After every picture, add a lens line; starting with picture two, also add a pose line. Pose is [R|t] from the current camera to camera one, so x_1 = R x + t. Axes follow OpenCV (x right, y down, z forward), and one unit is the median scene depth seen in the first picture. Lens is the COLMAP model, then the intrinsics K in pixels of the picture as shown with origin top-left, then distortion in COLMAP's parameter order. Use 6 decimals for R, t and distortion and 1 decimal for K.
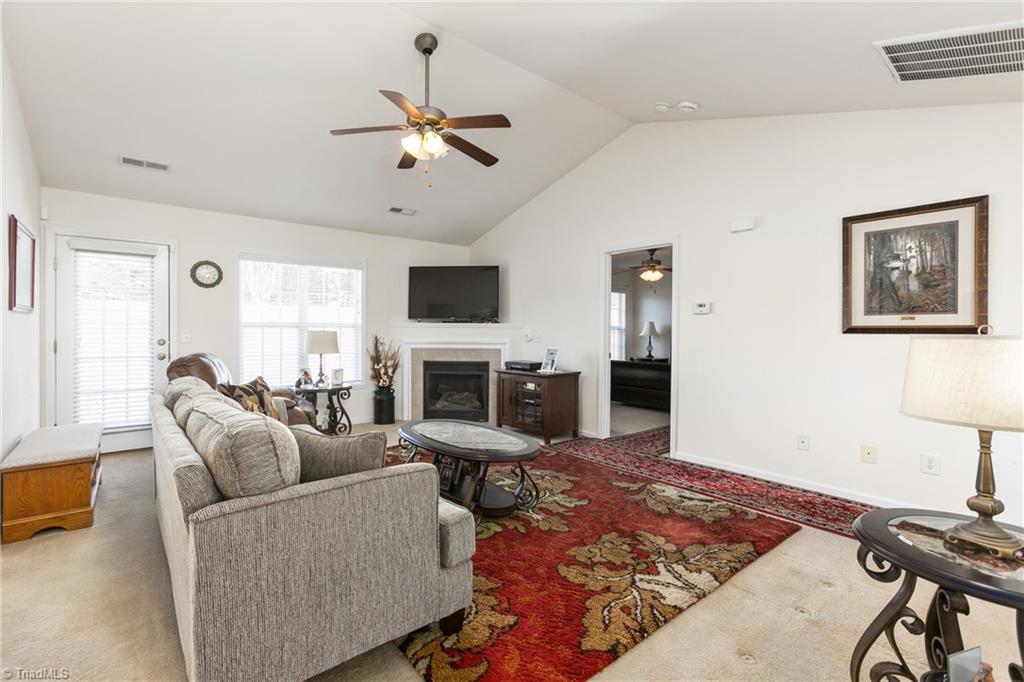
lens RADIAL K [[460.3, 0, 513.2], [0, 460.3, 338.8], [0, 0, 1]] dist [-0.006859, 0.000066]
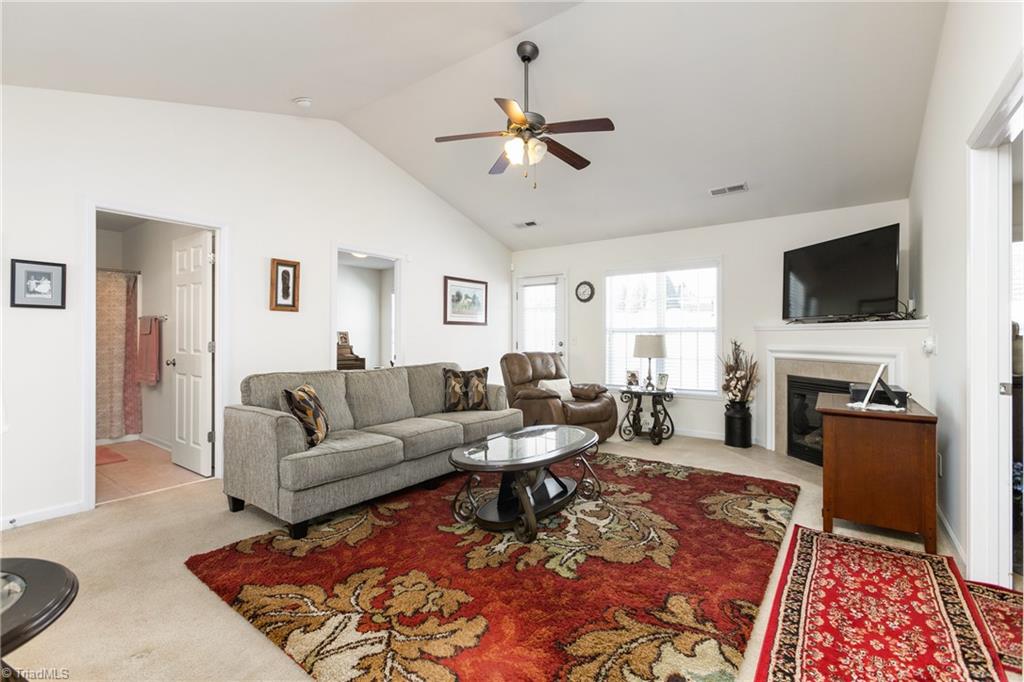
lens RADIAL K [[460.3, 0, 513.2], [0, 460.3, 338.8], [0, 0, 1]] dist [-0.006859, 0.000066]
pose [[0.229002, -0.002057, -0.973424, 0.713456], [-0.021820, 0.999736, -0.007246, 0.007110], [0.973181, 0.022899, 0.228897, 0.664850]]
